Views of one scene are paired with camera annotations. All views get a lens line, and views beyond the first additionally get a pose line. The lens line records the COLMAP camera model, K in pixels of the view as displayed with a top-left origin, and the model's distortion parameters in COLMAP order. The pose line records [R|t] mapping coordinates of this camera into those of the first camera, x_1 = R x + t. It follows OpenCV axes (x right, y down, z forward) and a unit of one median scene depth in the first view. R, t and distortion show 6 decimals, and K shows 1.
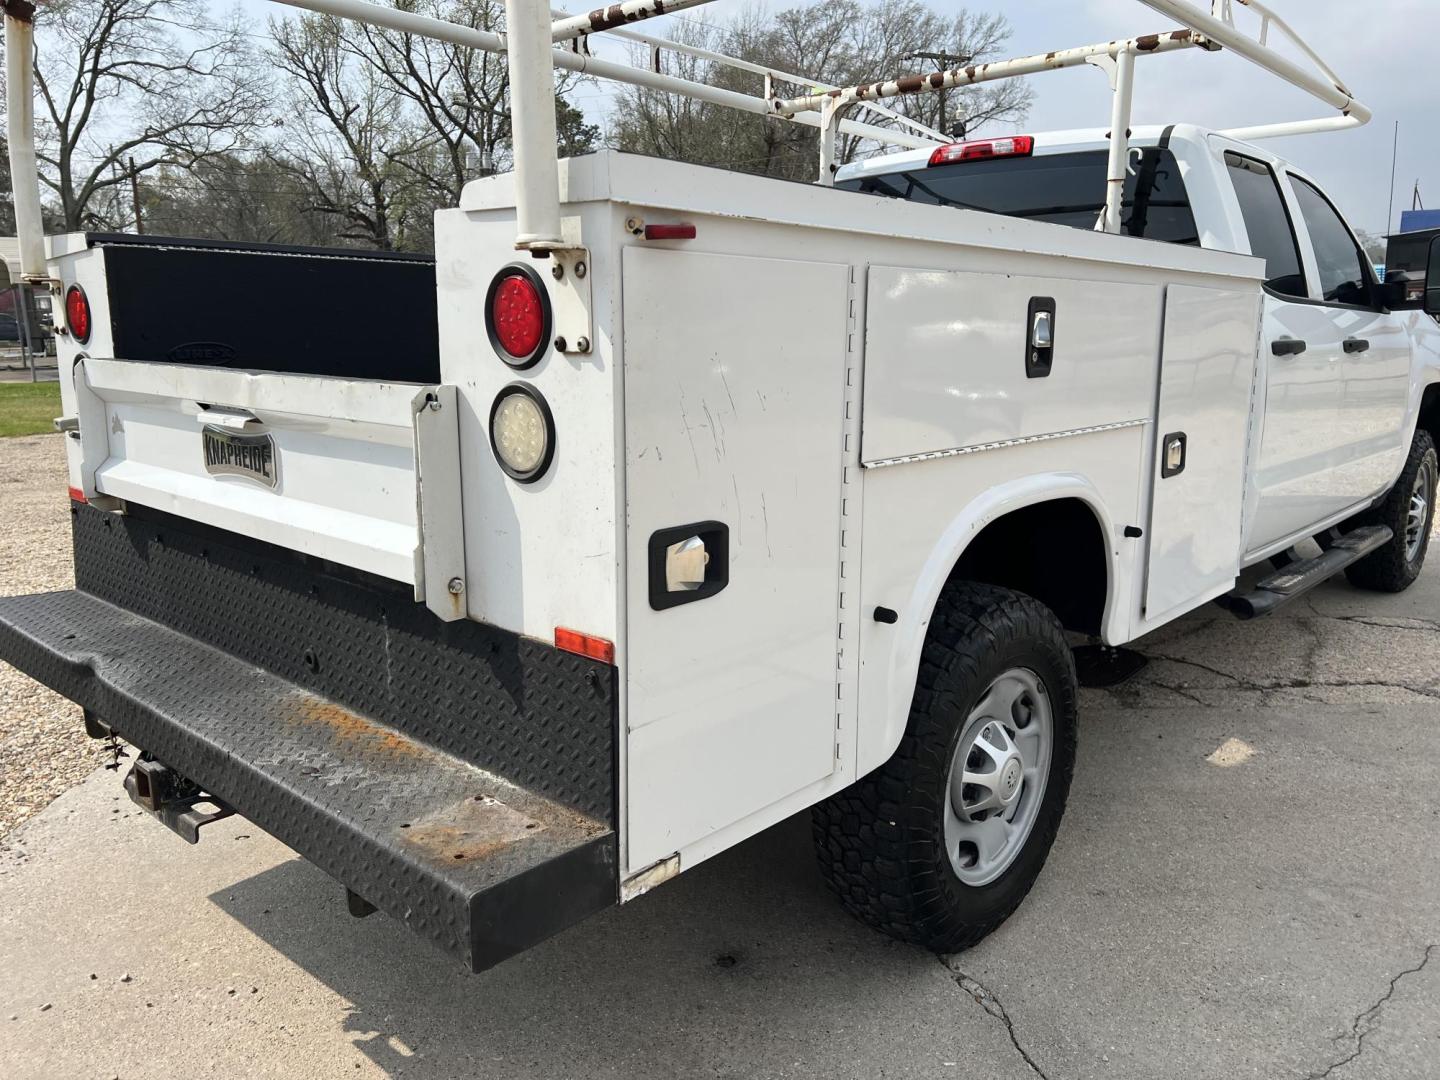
lens RADIAL K [[1085.4, 0, 729.4], [0, 1085.4, 530.0], [0, 0, 1]] dist [0.058602, -0.061966]
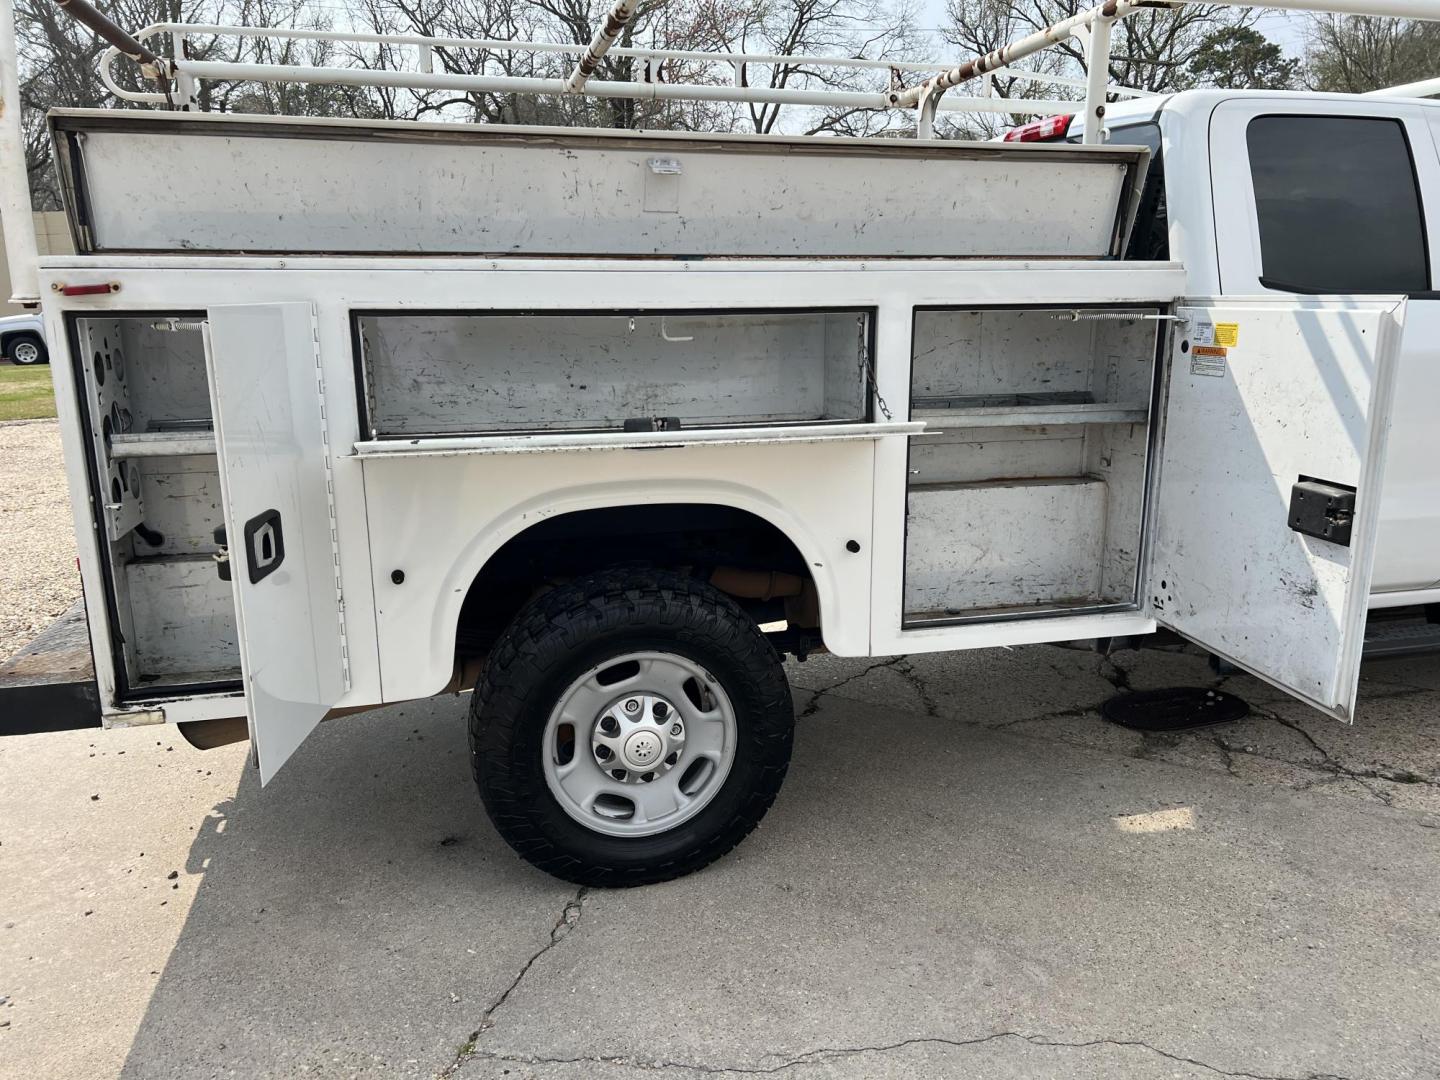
lens RADIAL K [[1083.3, 0, 720.0], [0, 1083.3, 540.0], [0, 0, 1]] dist [0.065681, -0.070675]
pose [[0.833416, 0.115243, -0.540497, 0.639198], [-0.093588, 0.993321, 0.067484, -0.047335], [0.544664, -0.005658, 0.838635, 0.080808]]
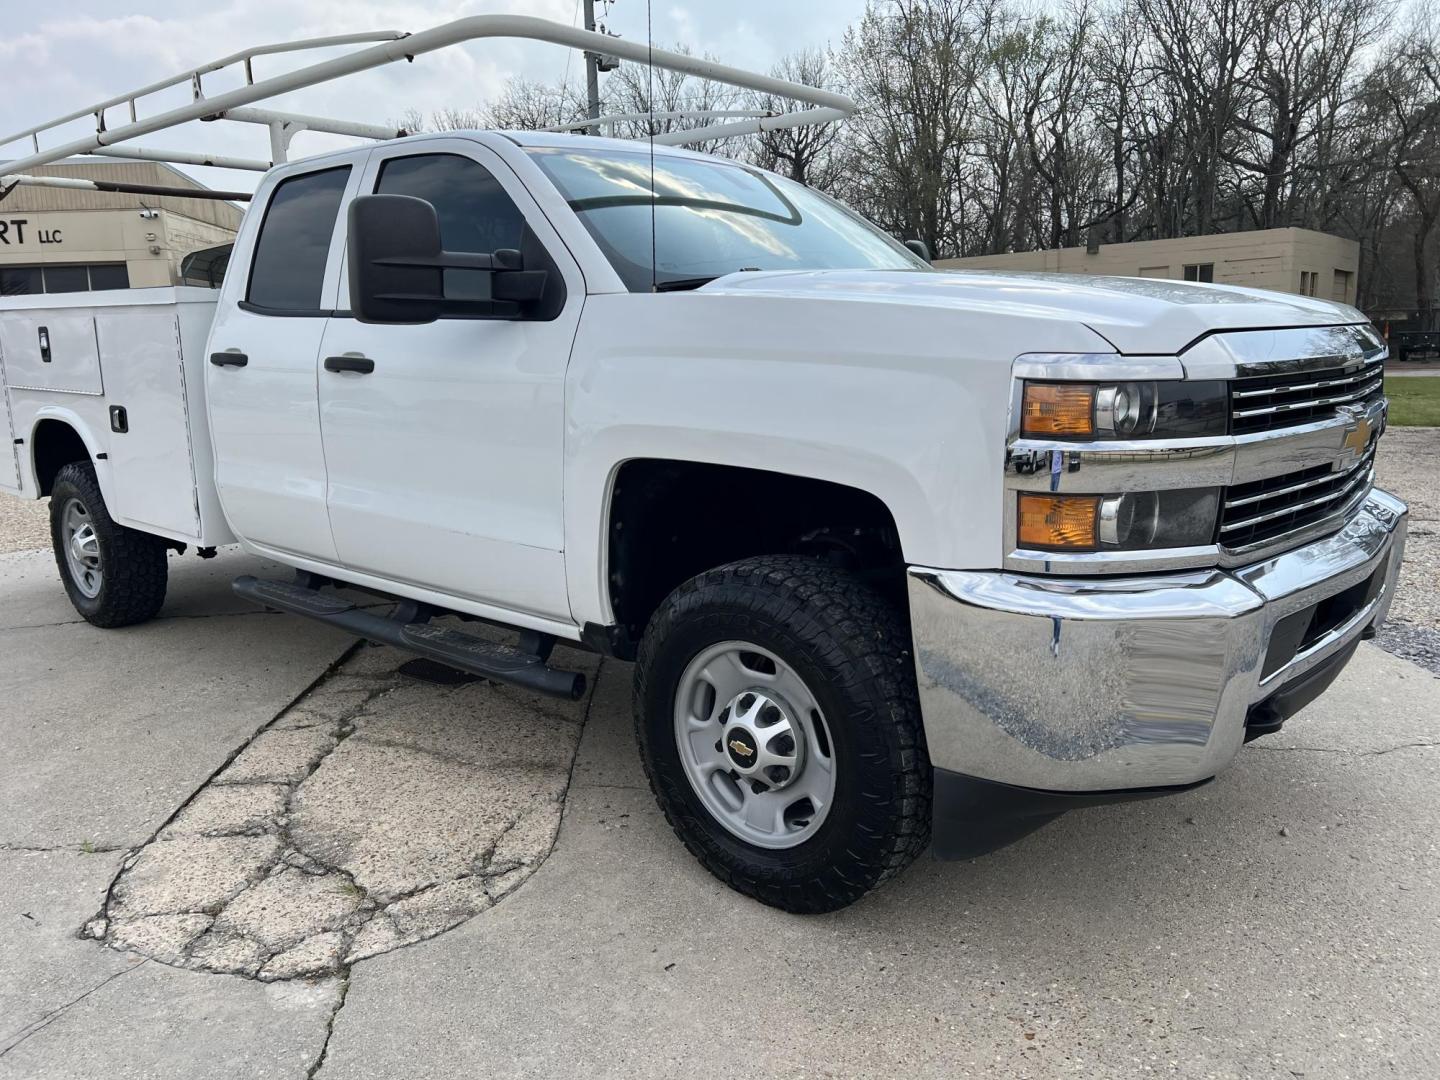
lens RADIAL K [[1085.4, 0, 729.4], [0, 1085.4, 530.0], [0, 0, 1]] dist [0.058602, -0.061966]
pose [[0.019021, 0.181578, -0.983193, 1.713475], [-0.170640, 0.969532, 0.175754, -0.291830], [0.985150, 0.164429, 0.049426, 1.538431]]
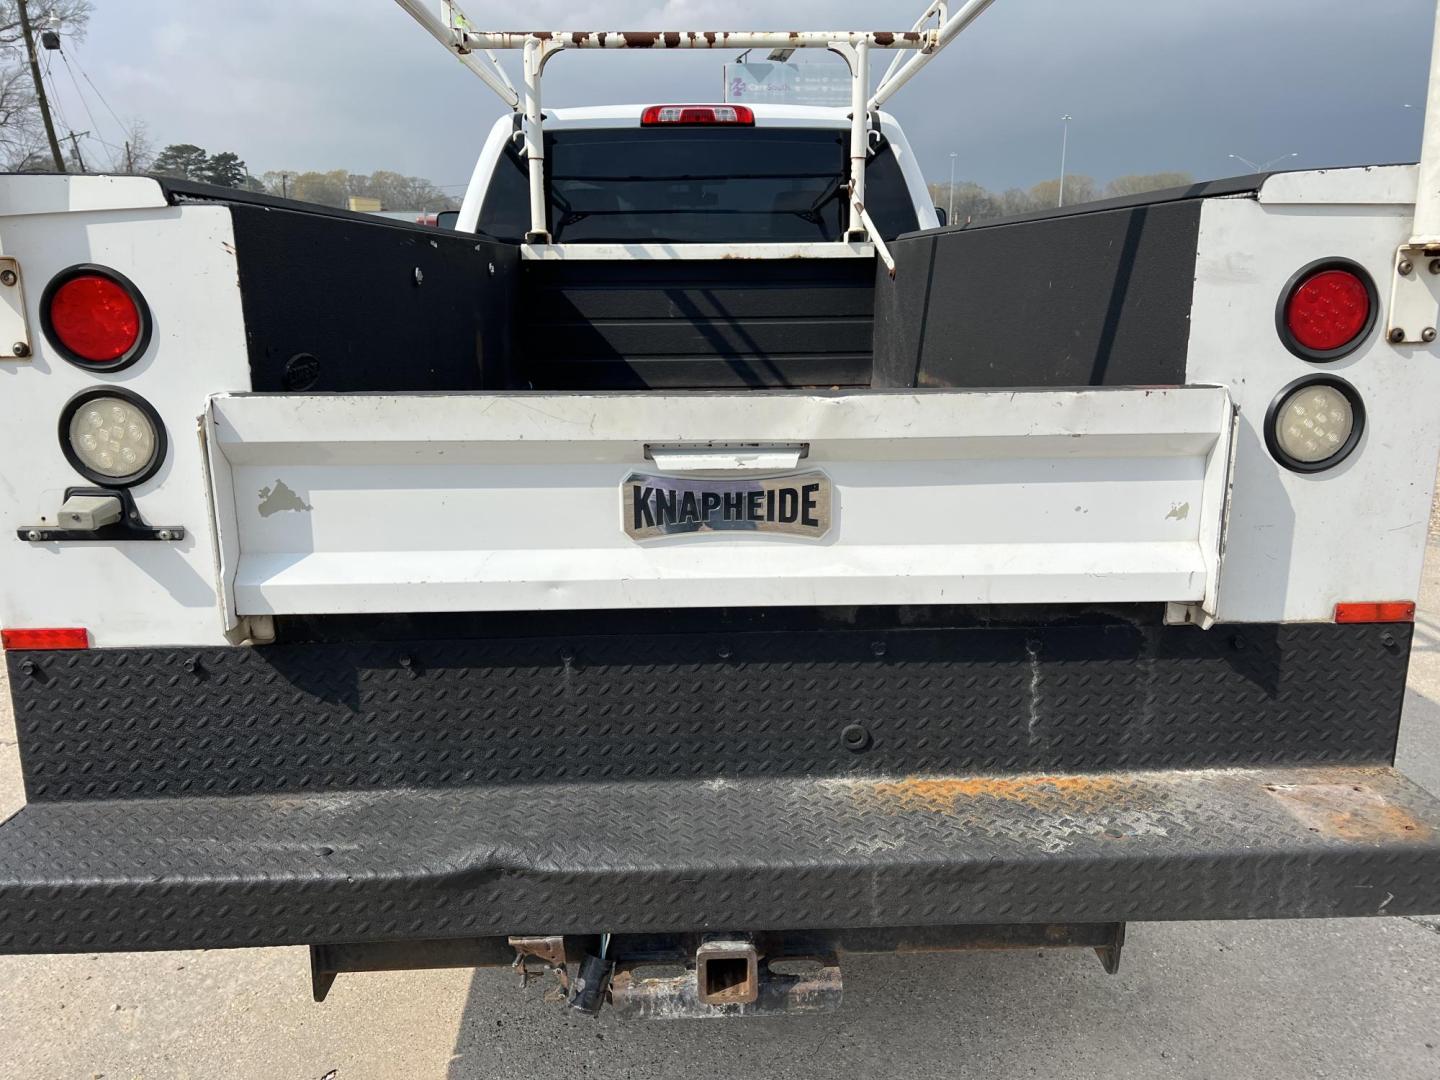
lens RADIAL K [[1085.4, 0, 729.4], [0, 1085.4, 530.0], [0, 0, 1]] dist [0.058602, -0.061966]
pose [[0.714715, -0.174024, 0.677421, -0.586576], [0.140375, 0.984535, 0.104816, -0.079879], [-0.685184, 0.020180, 0.728090, 0.284209]]
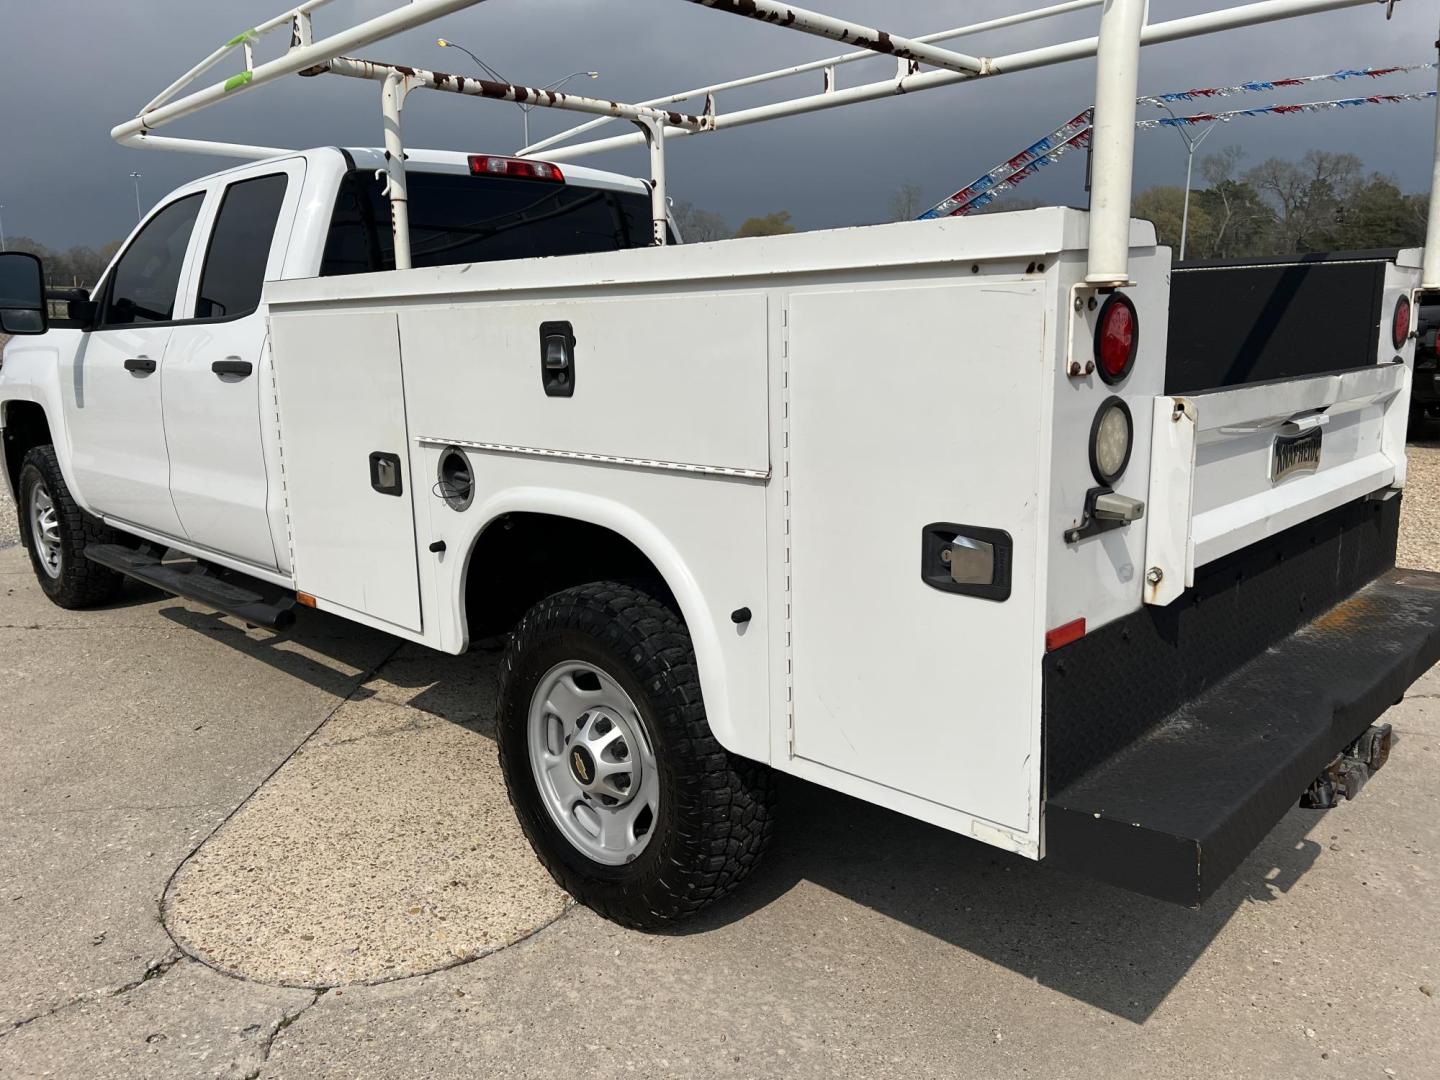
lens RADIAL K [[1092.7, 0, 729.5], [0, 1092.7, 532.2], [0, 0, 1]] dist [0.063615, -0.058422]
pose [[0.024184, -0.195092, 0.980487, -0.979585], [0.203943, 0.961111, 0.186206, -0.197185], [-0.978684, 0.195460, 0.063031, 0.932488]]
